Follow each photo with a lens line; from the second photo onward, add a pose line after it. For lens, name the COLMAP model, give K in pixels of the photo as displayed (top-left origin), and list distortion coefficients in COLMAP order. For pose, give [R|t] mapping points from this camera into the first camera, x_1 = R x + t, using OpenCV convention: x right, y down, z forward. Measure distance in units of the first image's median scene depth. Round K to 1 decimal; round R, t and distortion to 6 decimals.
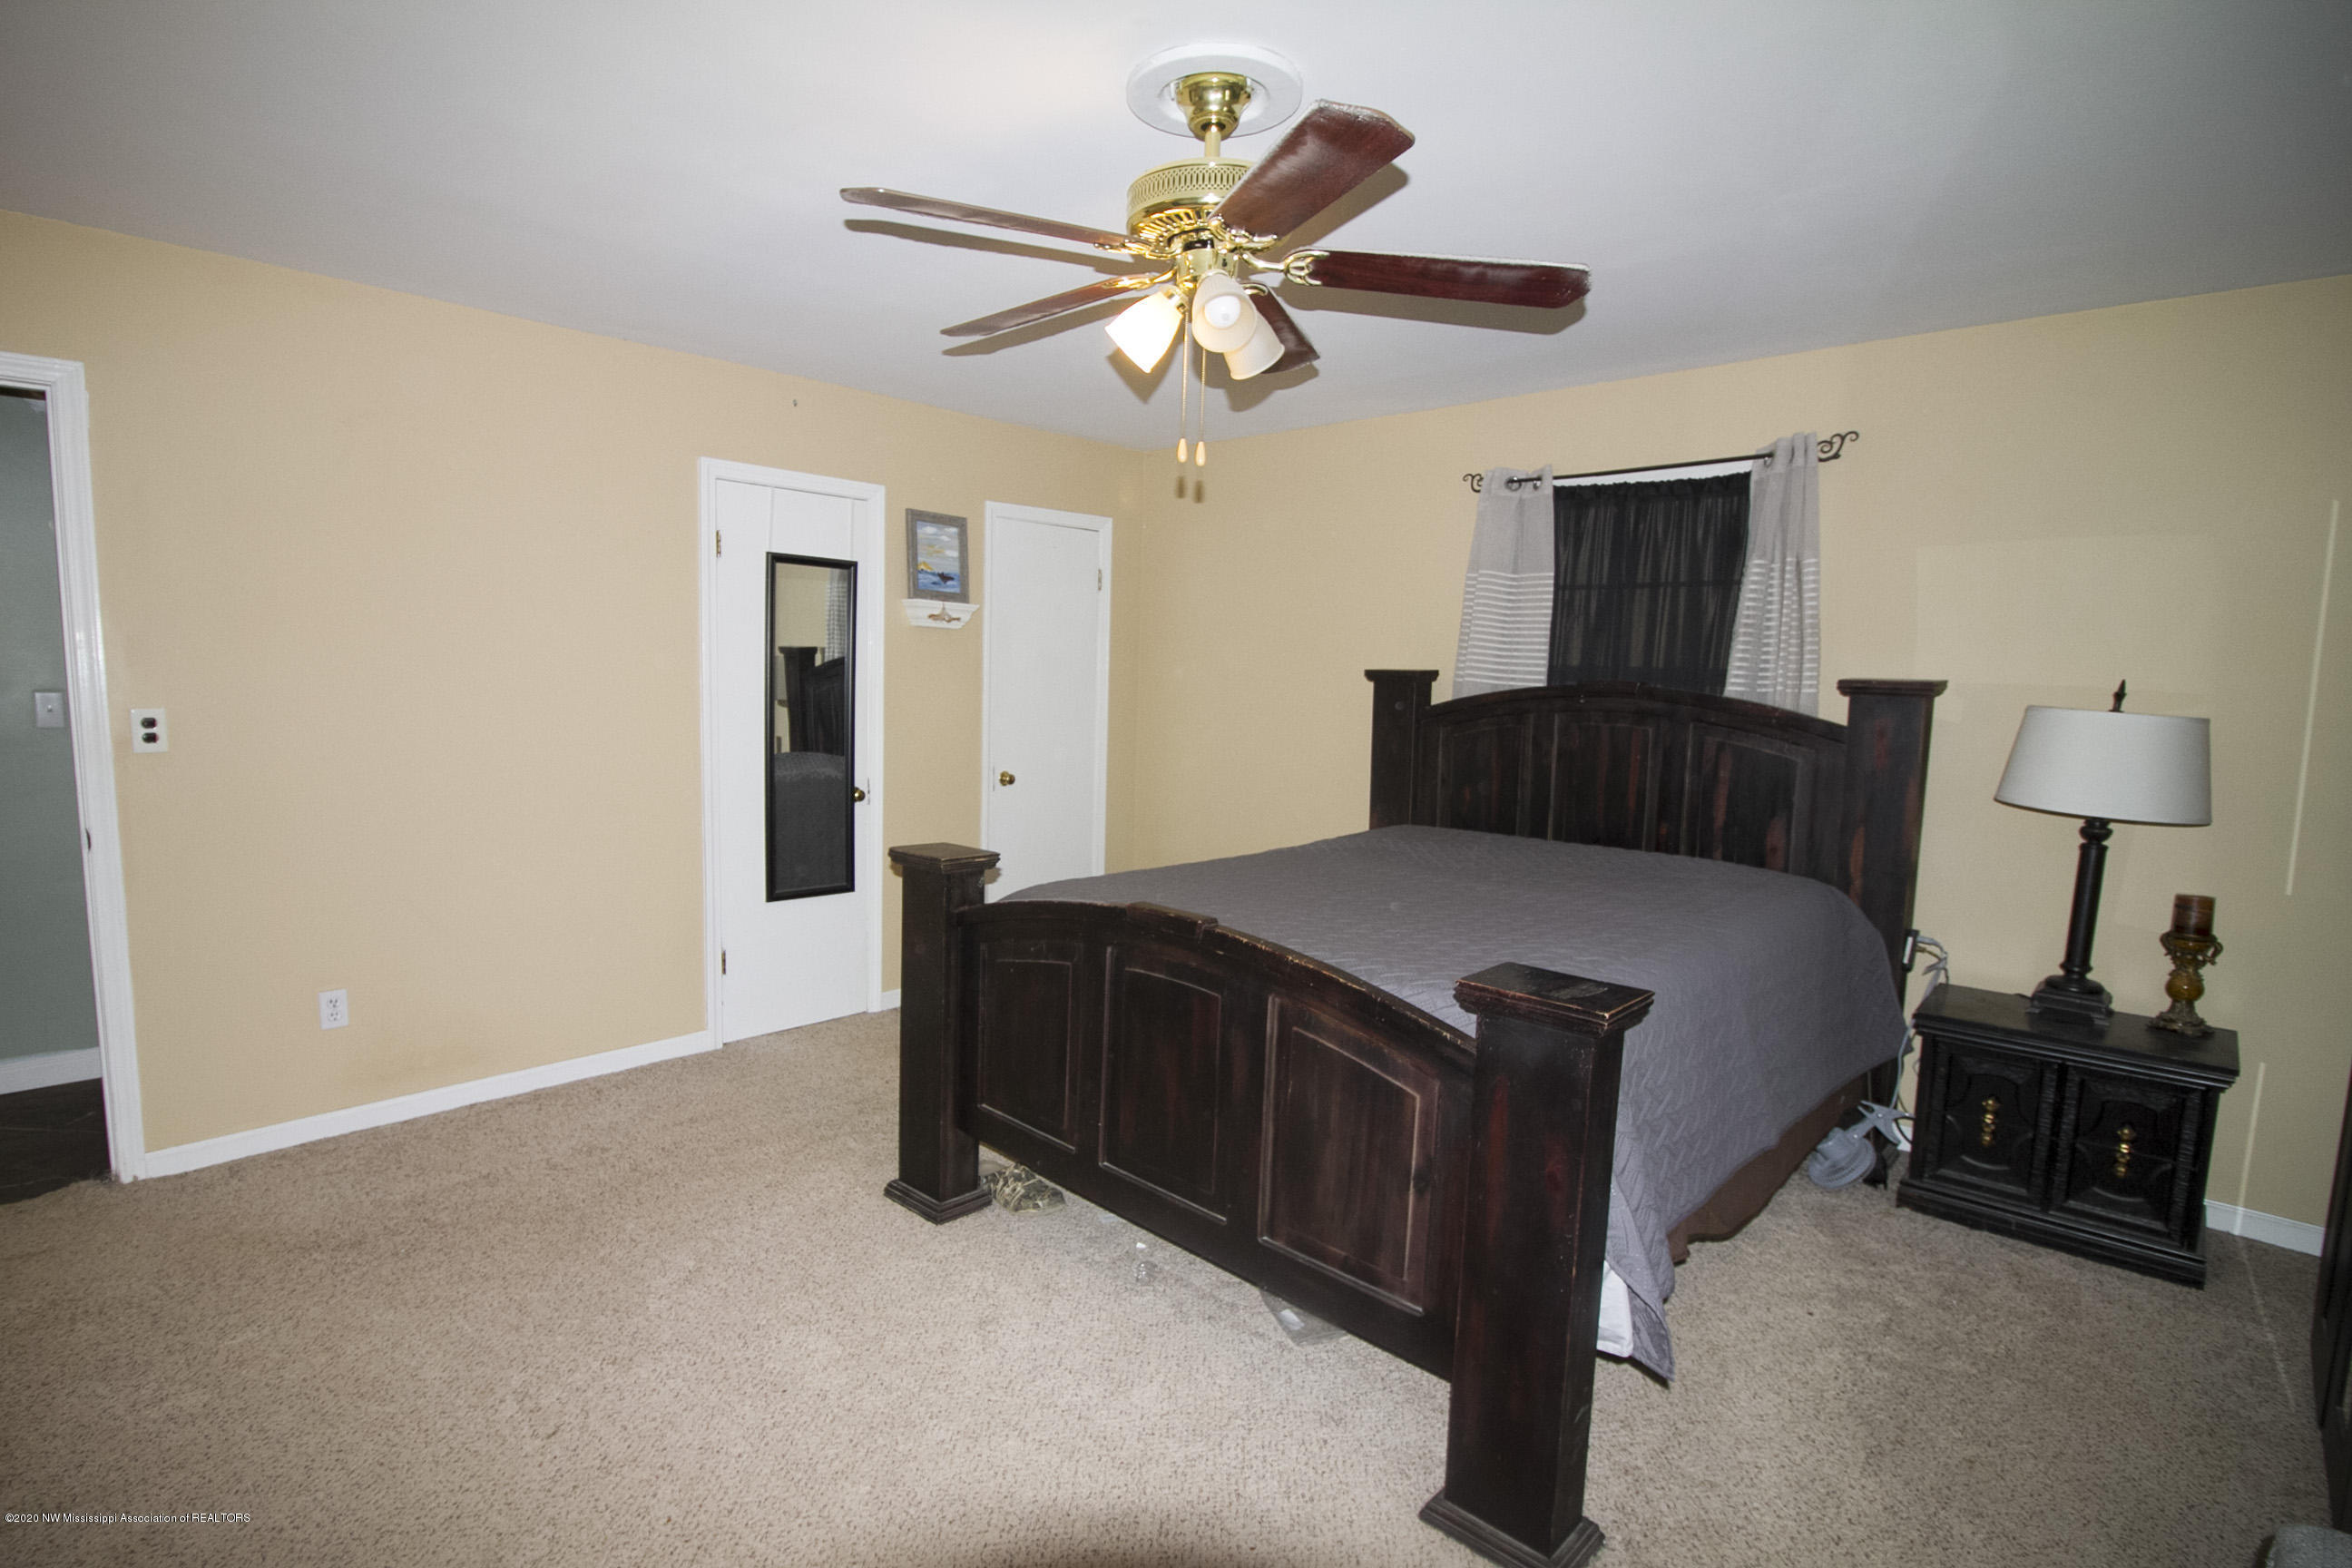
lens RADIAL K [[1155.6, 0, 1175.7], [0, 1155.6, 794.1], [0, 0, 1]] dist [0.002255, -0.000123]
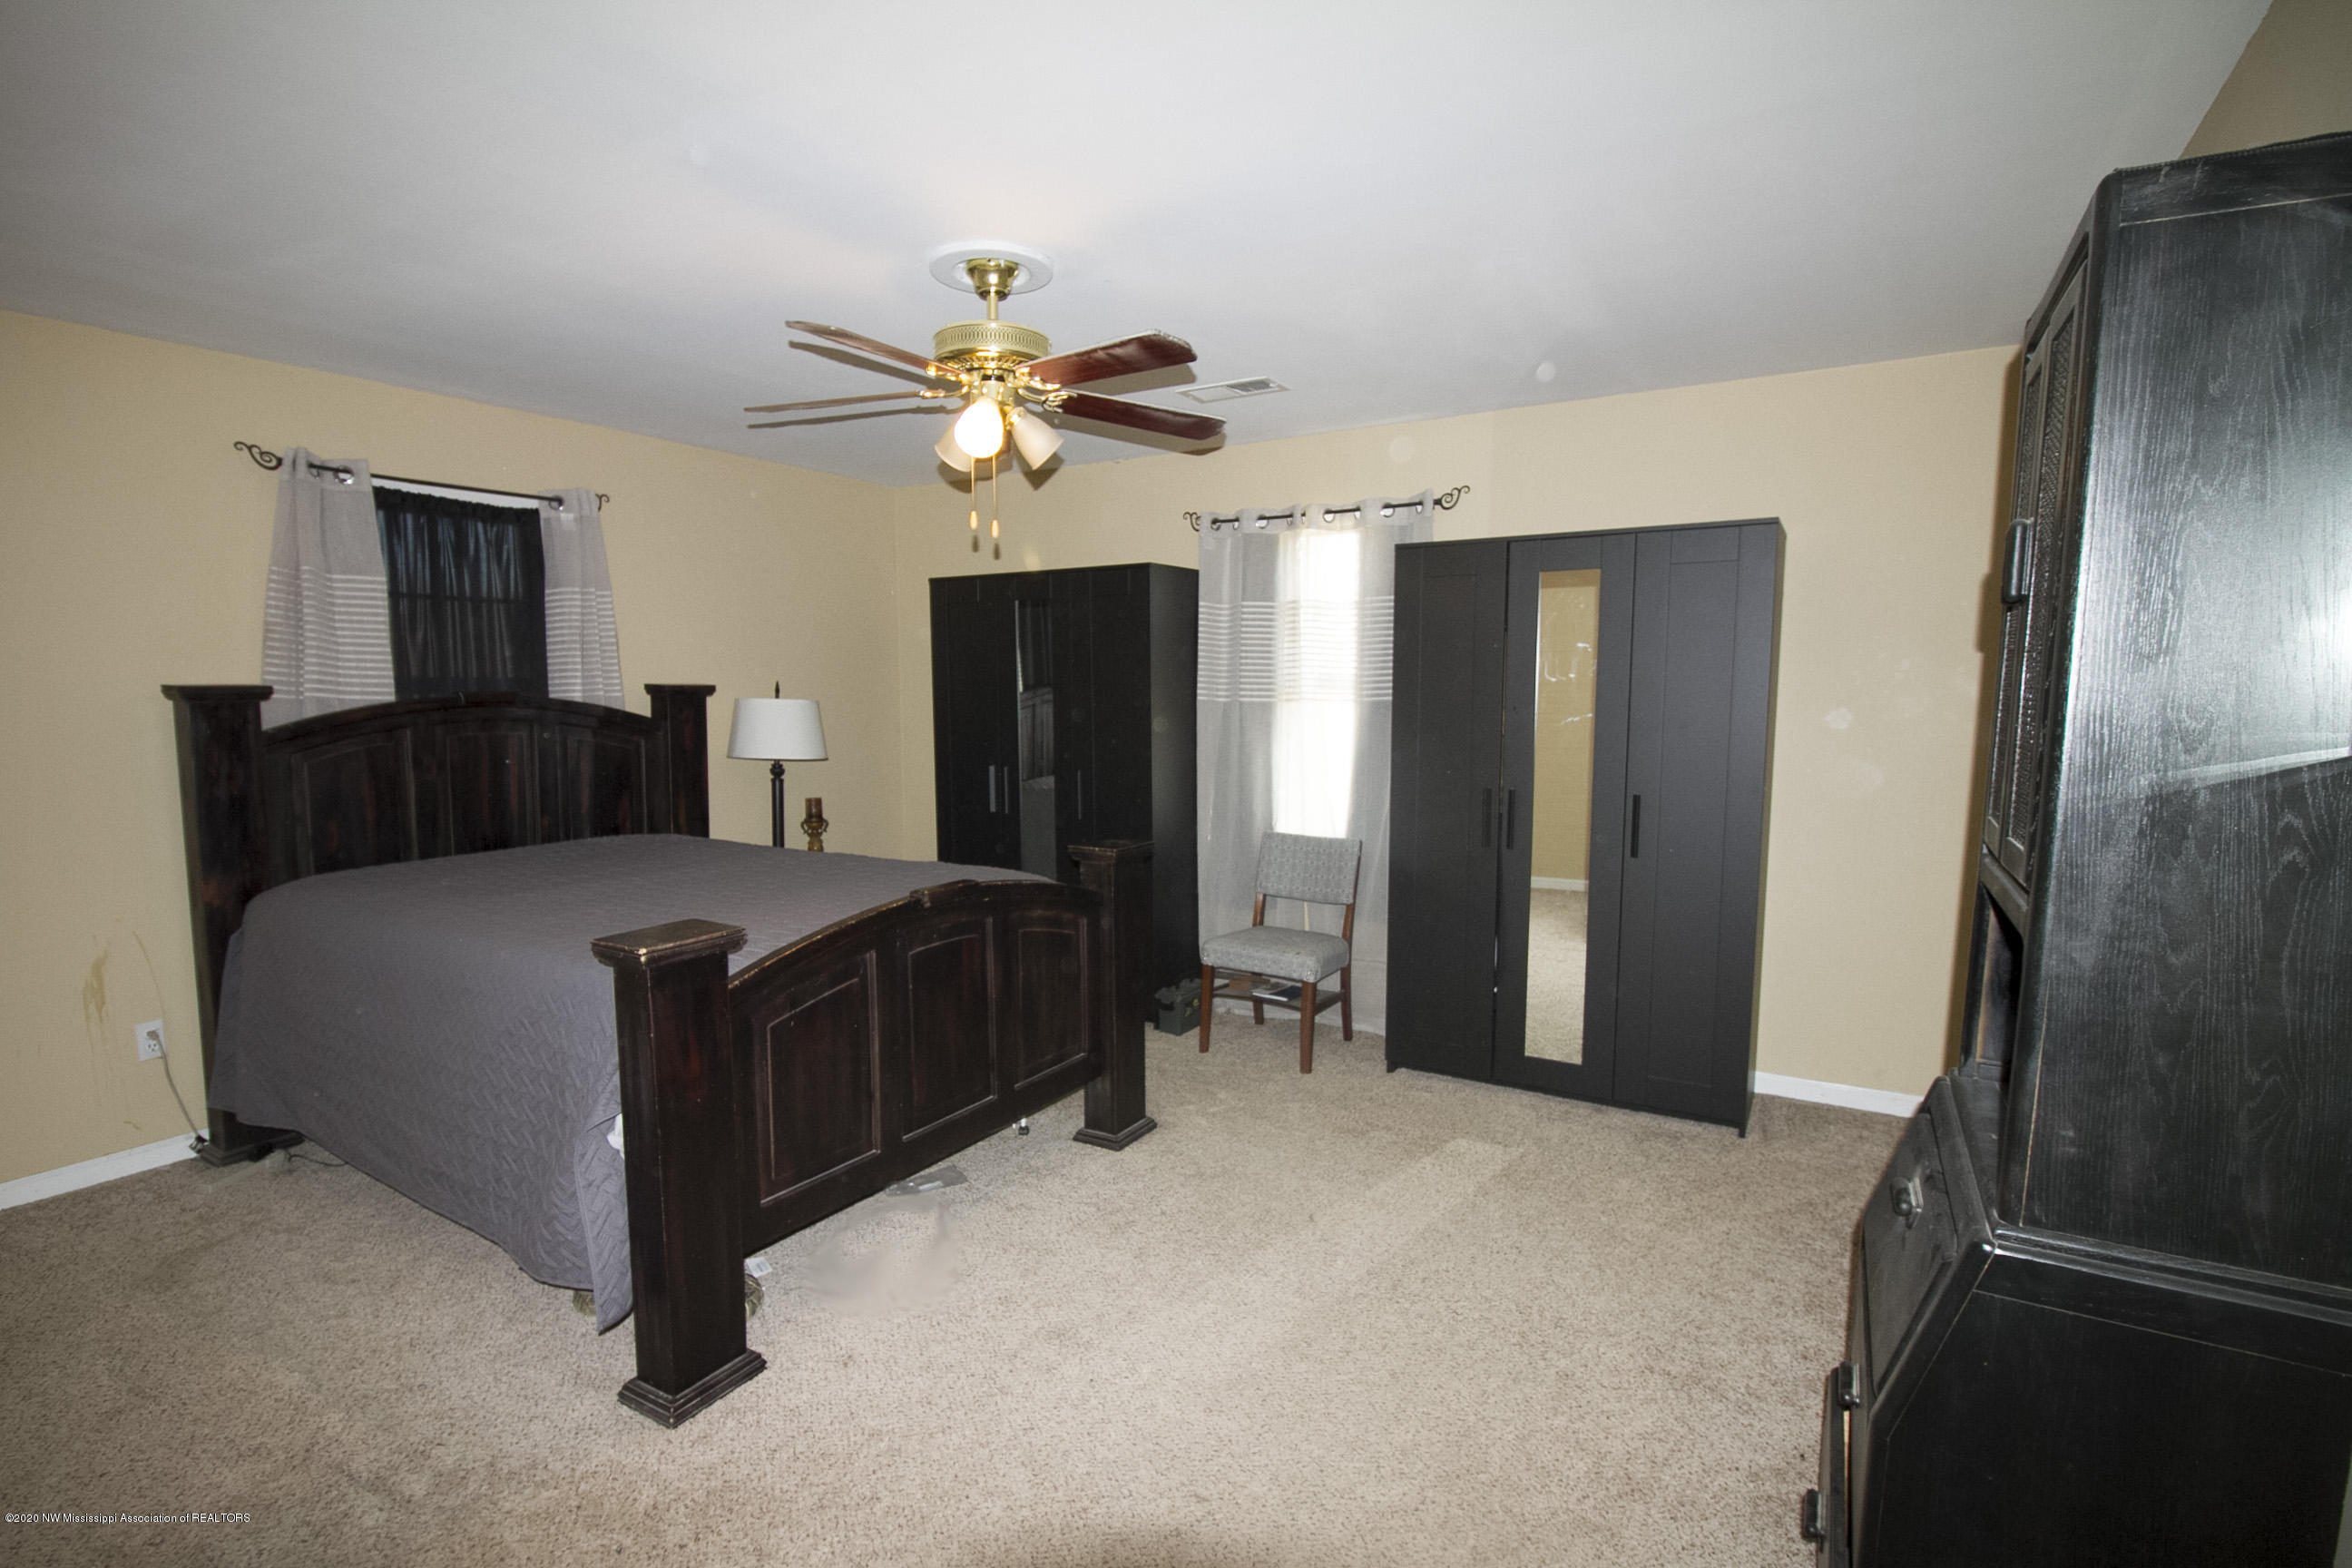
lens RADIAL K [[1107.3, 0, 1176.0], [0, 1107.3, 784.0], [0, 0, 1]] dist [0.001502, 0.000314]
pose [[-0.193691, -0.112667, 0.974572, -0.776009], [0.107186, 0.985007, 0.135176, -0.089756], [-0.975190, 0.130642, -0.178710, 0.626929]]
